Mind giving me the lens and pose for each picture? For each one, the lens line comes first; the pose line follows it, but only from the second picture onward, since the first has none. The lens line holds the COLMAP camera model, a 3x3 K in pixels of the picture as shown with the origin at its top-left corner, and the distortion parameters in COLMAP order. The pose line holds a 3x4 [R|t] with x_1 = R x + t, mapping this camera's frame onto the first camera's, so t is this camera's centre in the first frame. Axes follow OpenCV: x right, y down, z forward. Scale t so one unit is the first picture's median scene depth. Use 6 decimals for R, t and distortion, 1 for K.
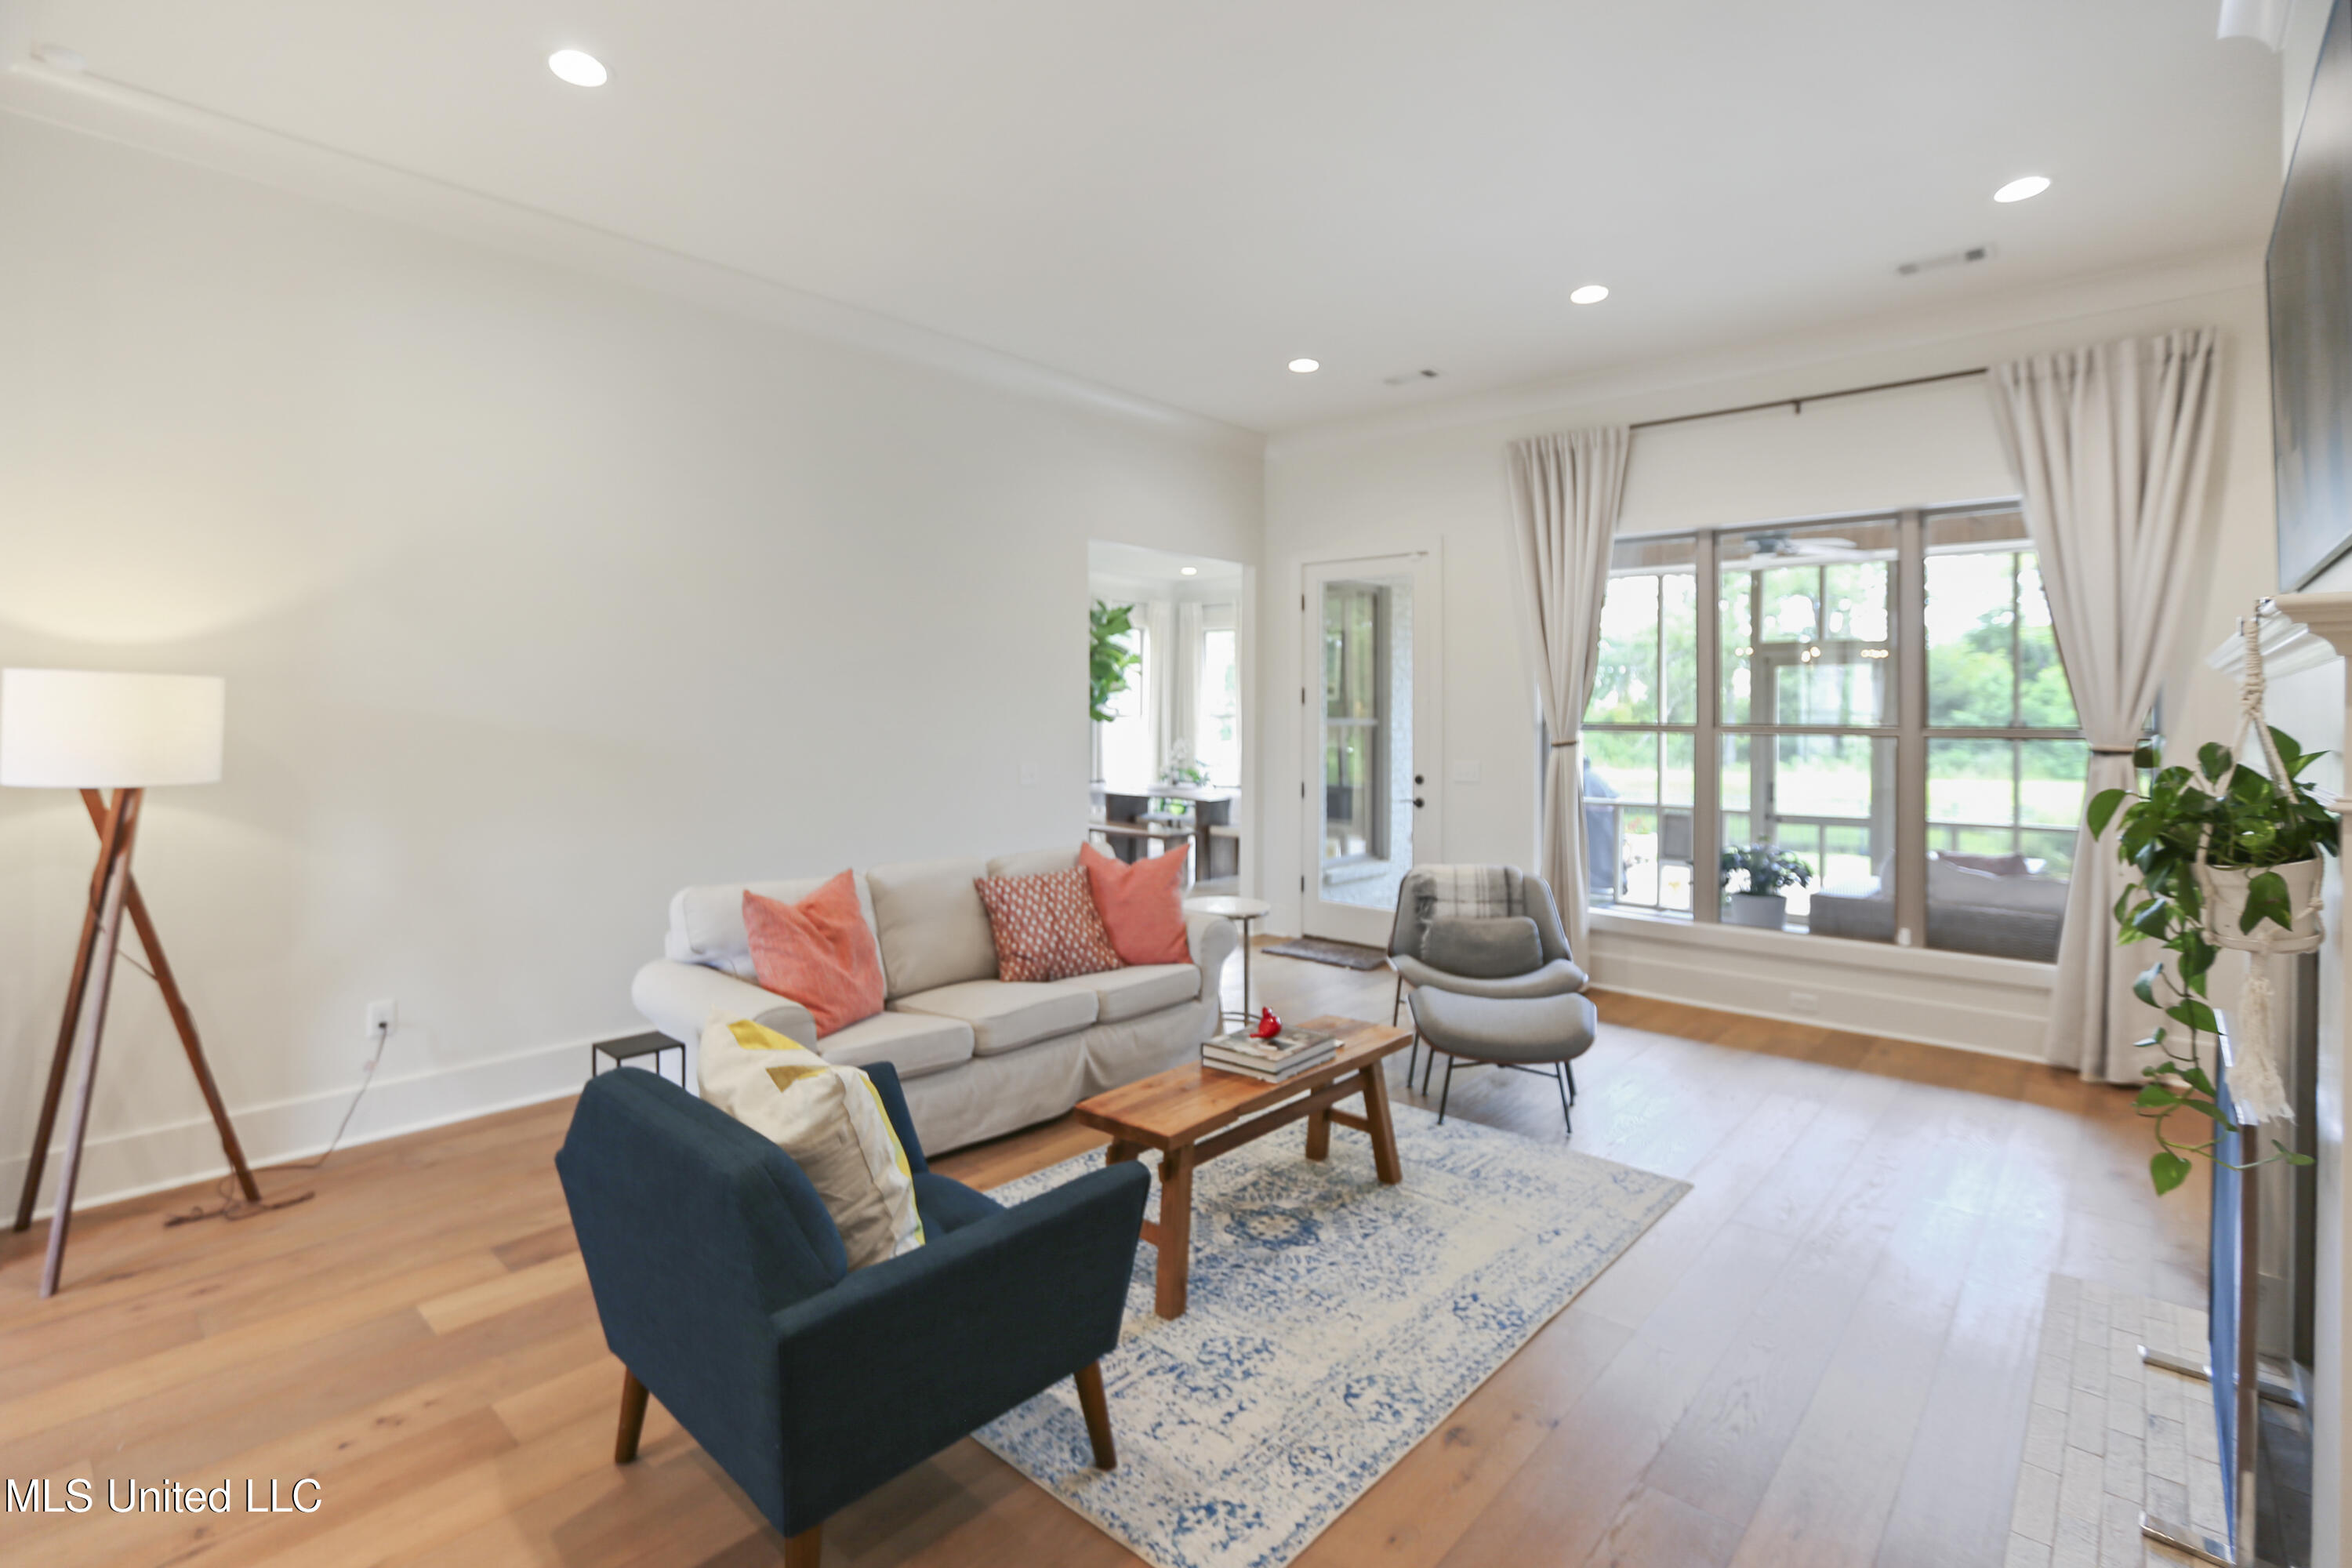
lens RADIAL K [[1084.7, 0, 1186.5], [0, 1084.7, 709.3], [0, 0, 1]] dist [-0.002870, -0.000231]
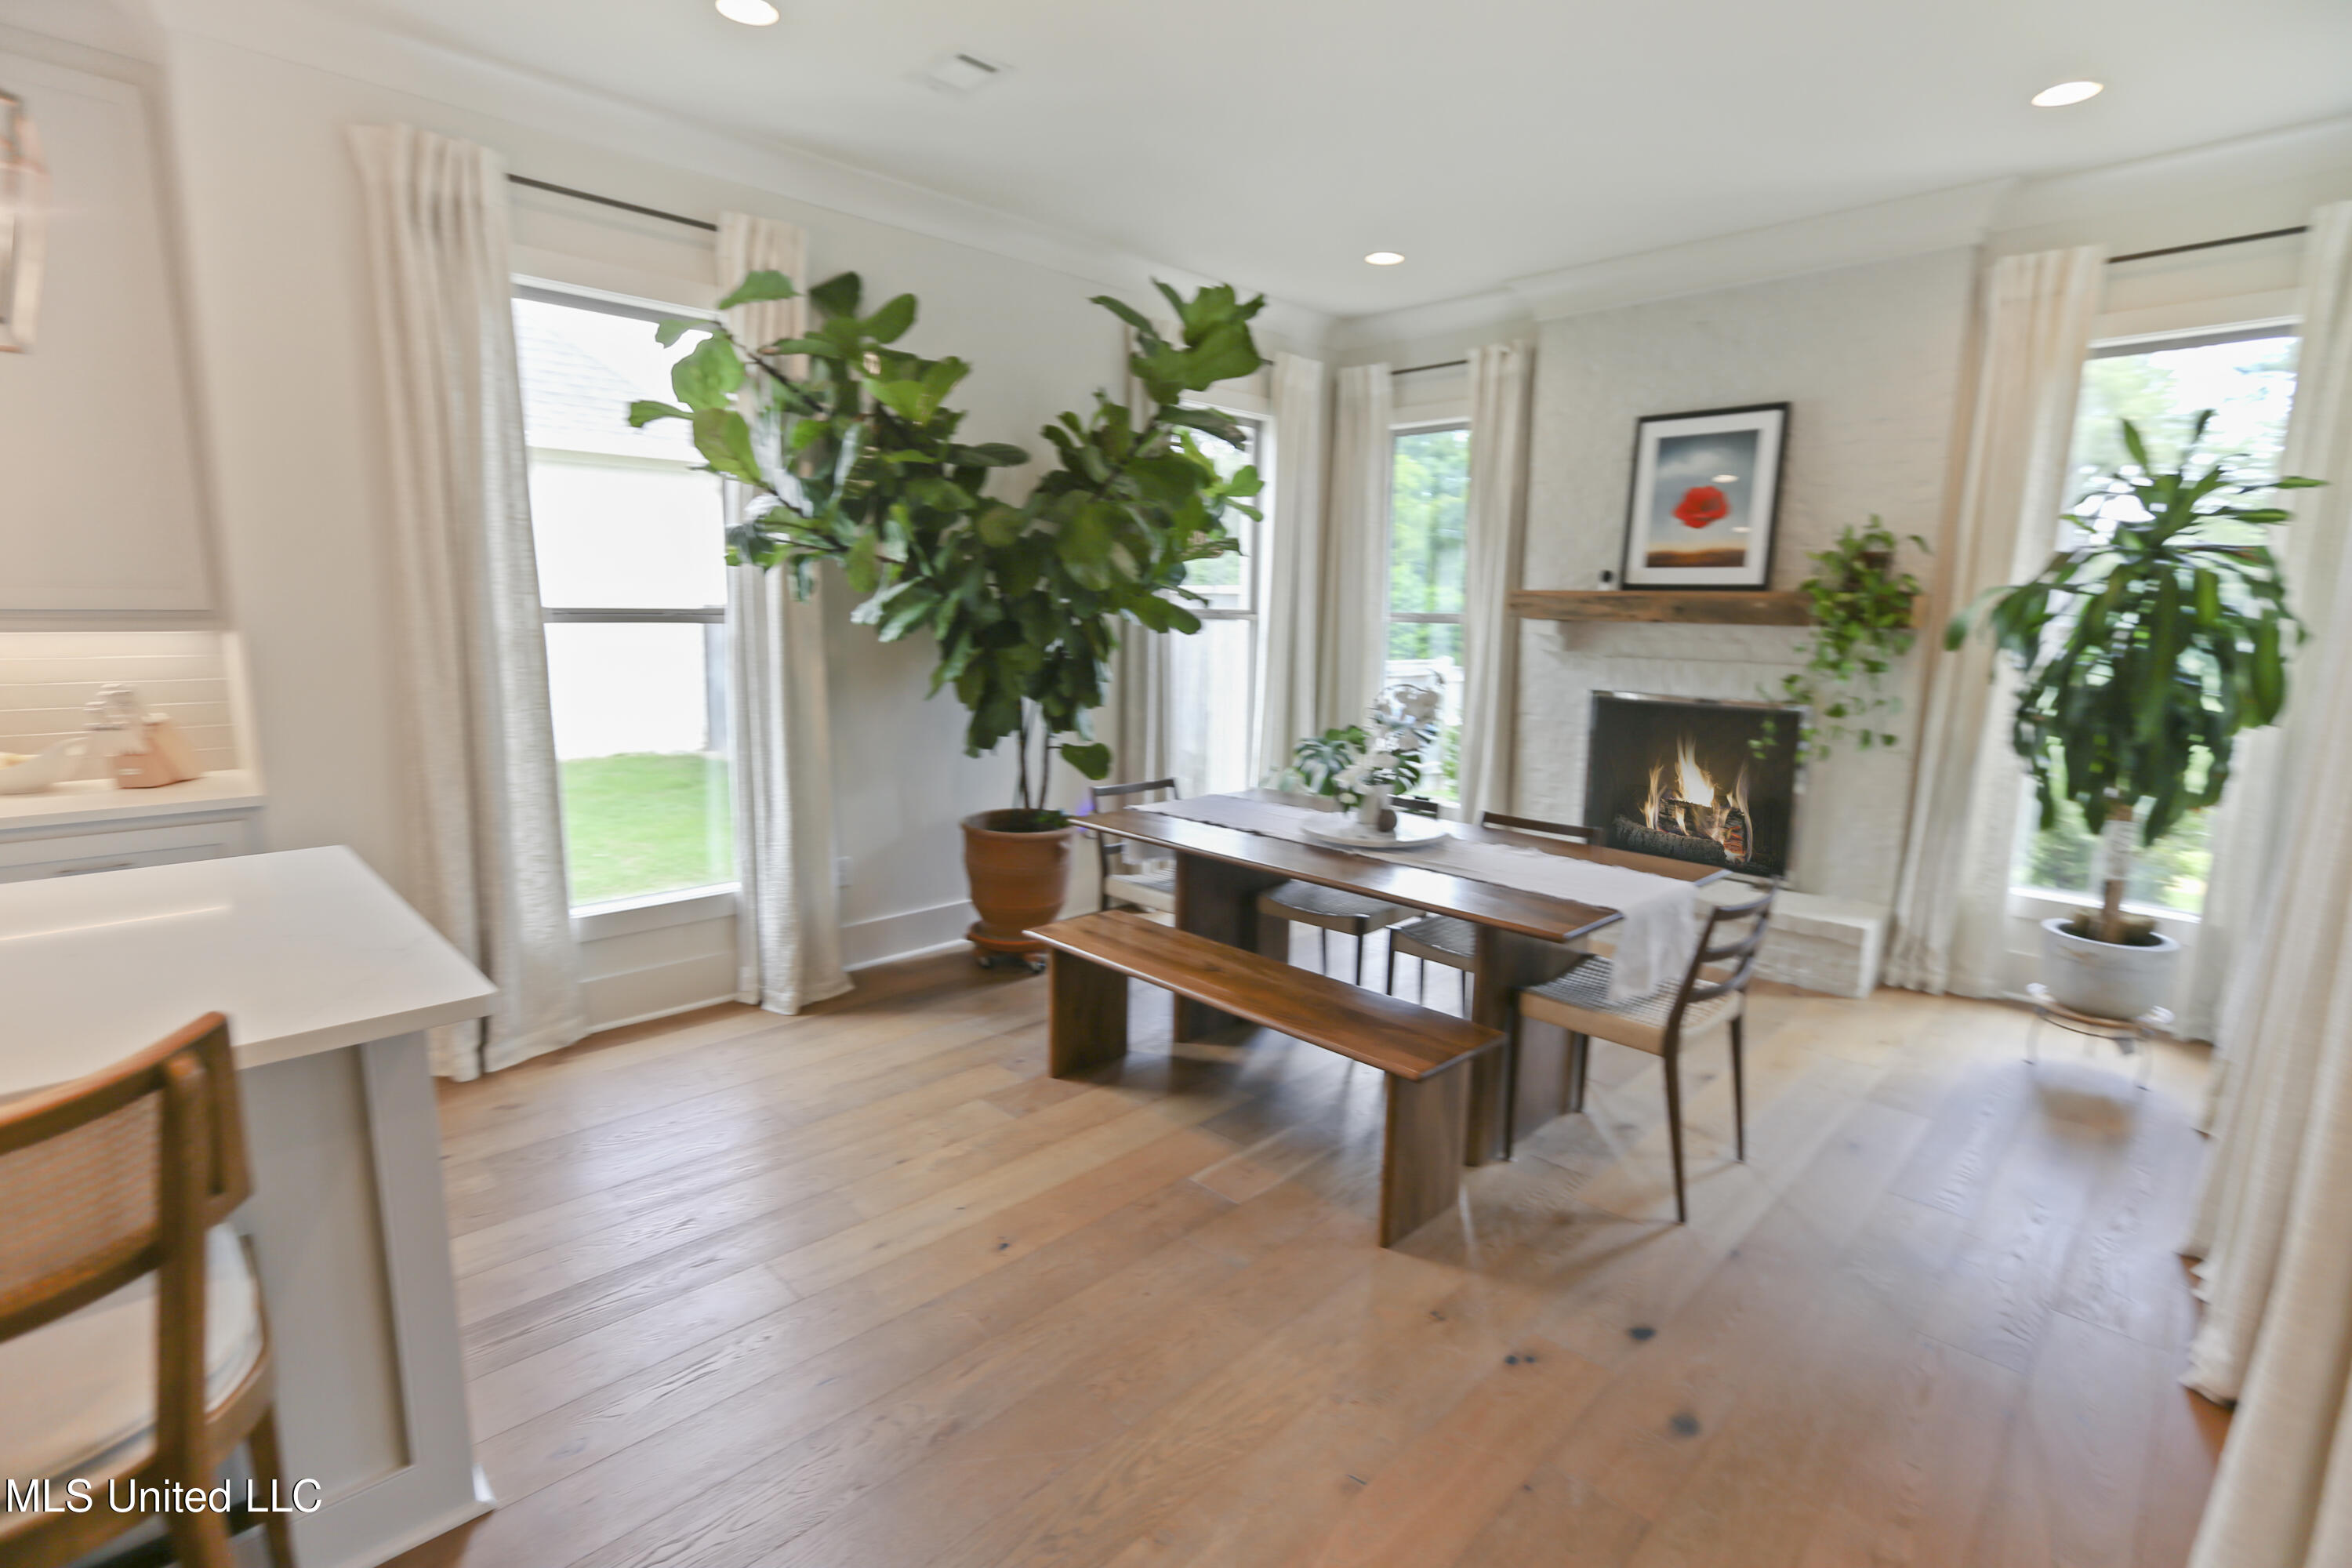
lens RADIAL K [[1117.8, 0, 1219.9], [0, 1117.8, 773.9], [0, 0, 1]] dist [-0.002155, 0.000395]
pose [[0.999145, 0.015263, -0.038425, -0.040940], [-0.009203, 0.988150, 0.153217, 0.001082], [0.040309, -0.152733, 0.987445, 0.559029]]
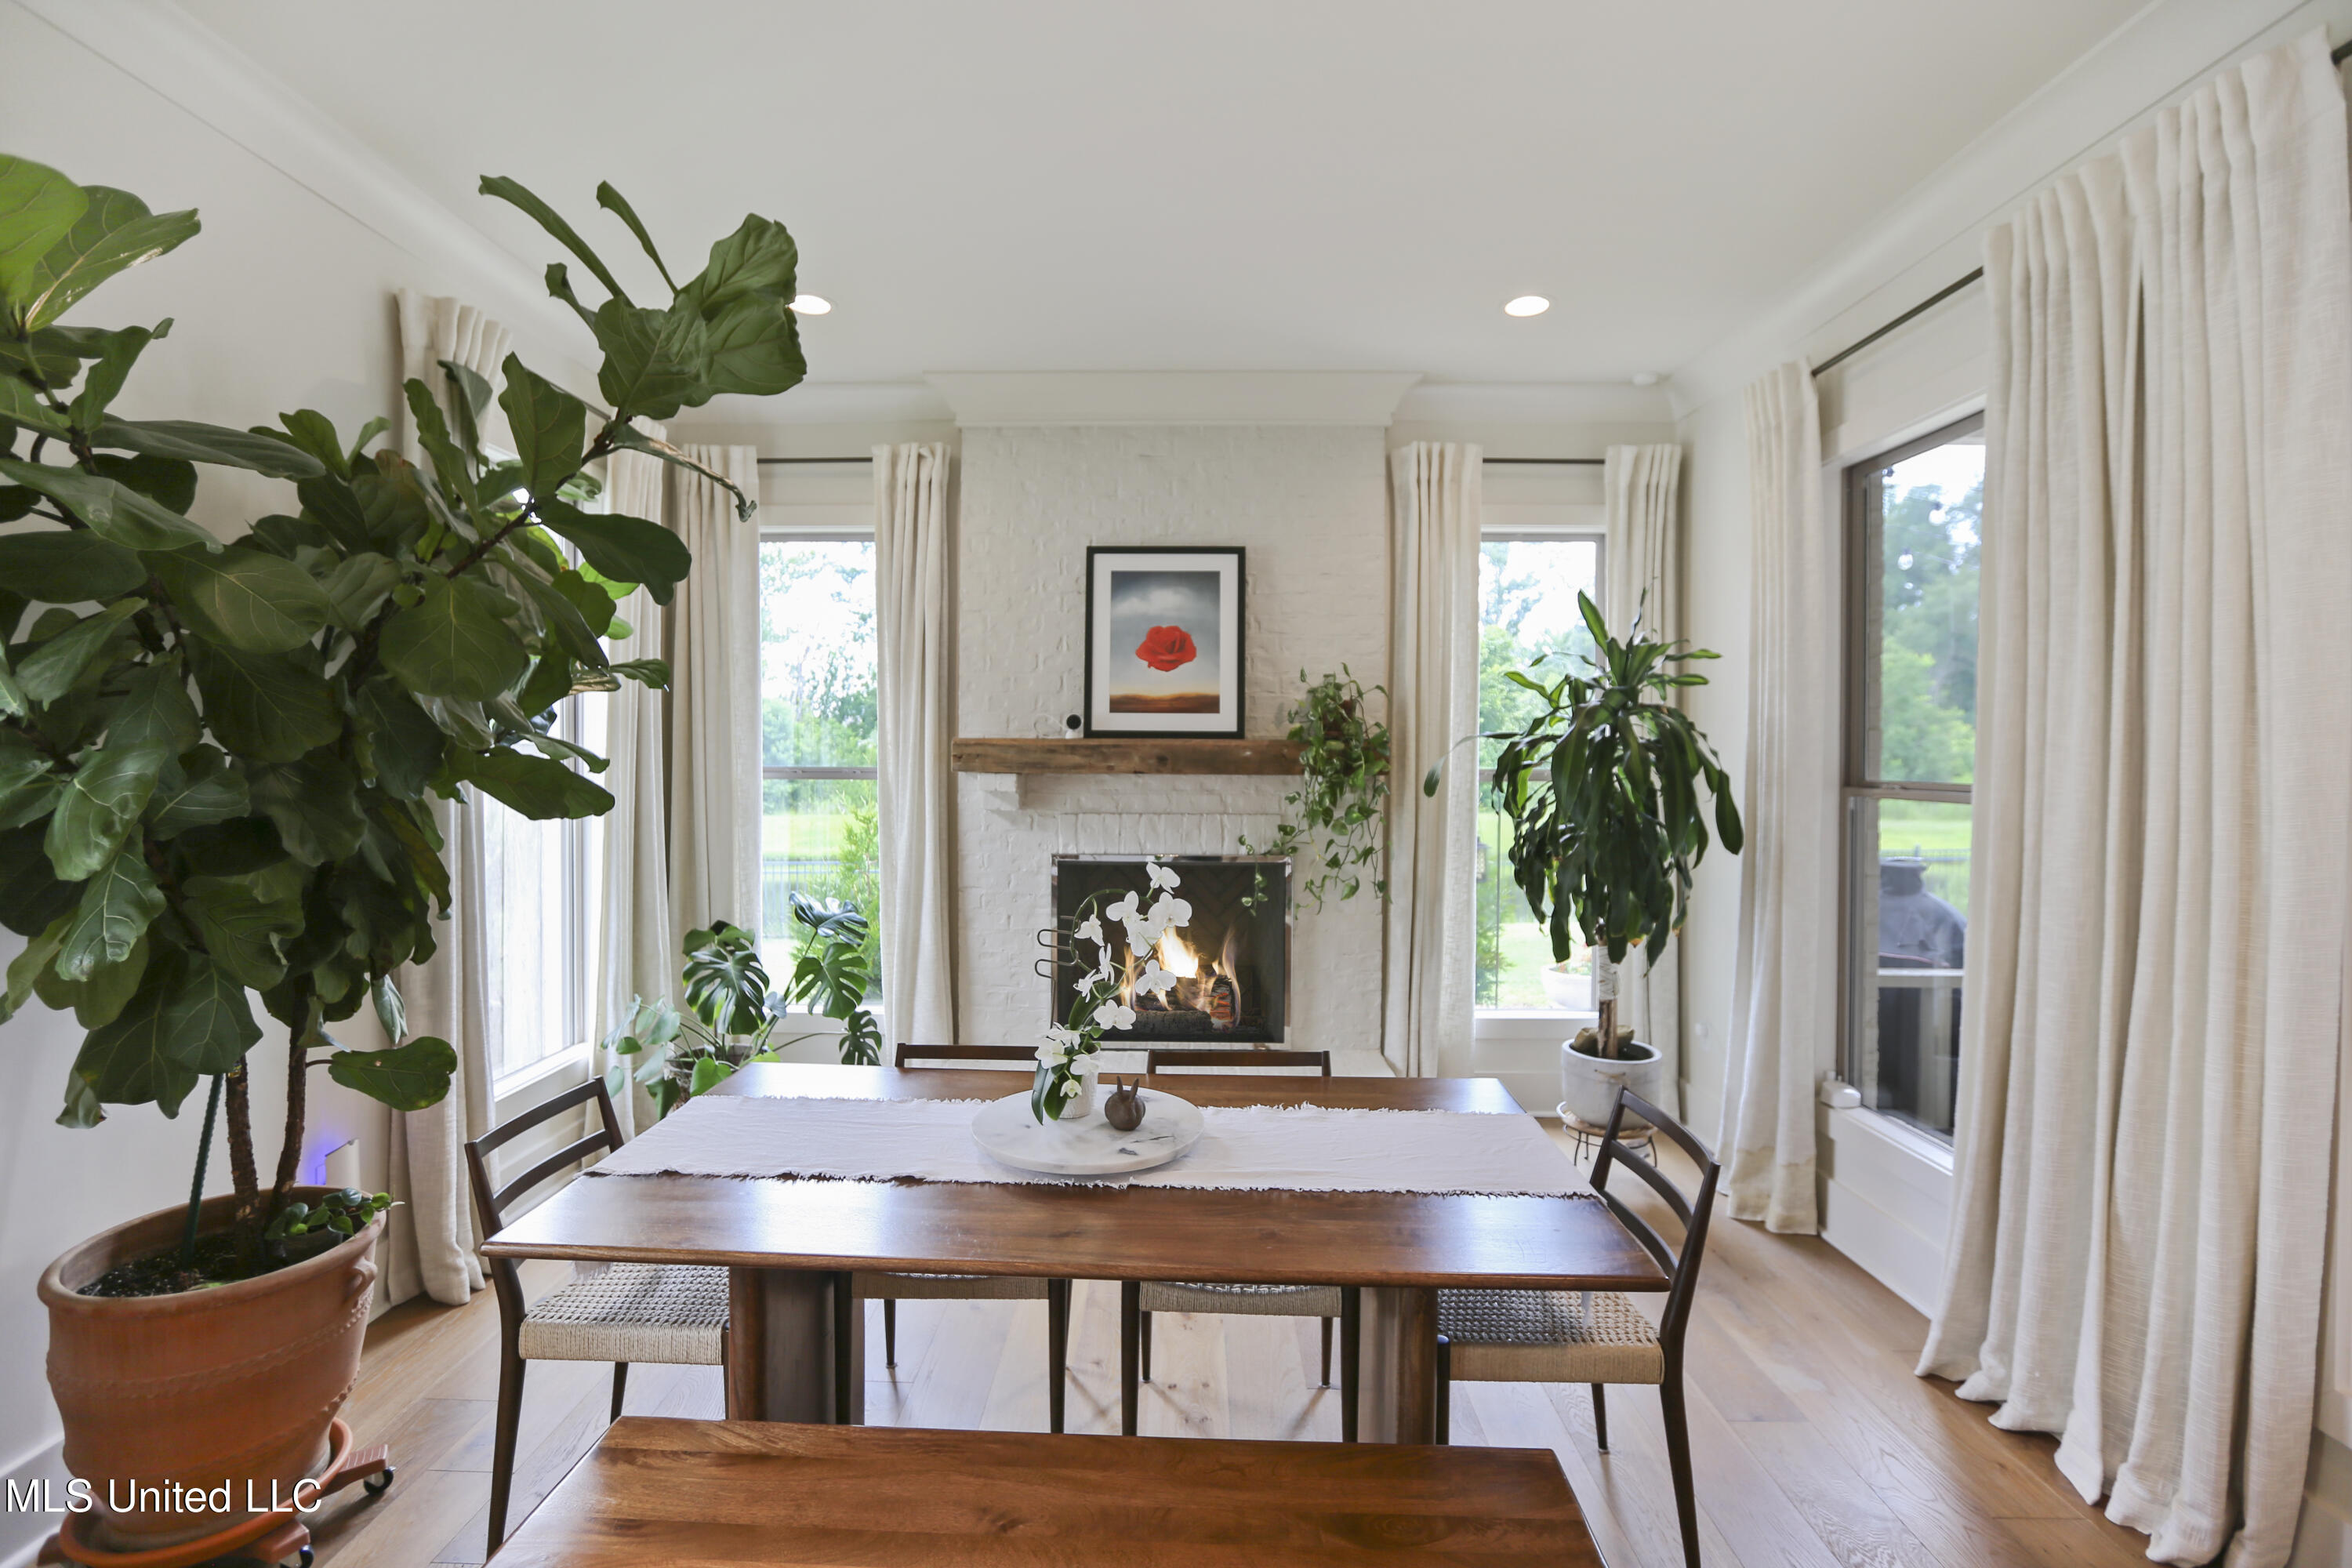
lens RADIAL K [[1061.8, 0, 1155.4], [0, 1061.8, 755.5], [0, 0, 1]] dist [-0.056542, 0.020441]
pose [[0.764002, -0.004151, 0.645200, -0.109852], [-0.002613, 0.999951, 0.009527, -0.001525], [-0.645208, -0.008964, 0.763954, 0.702531]]
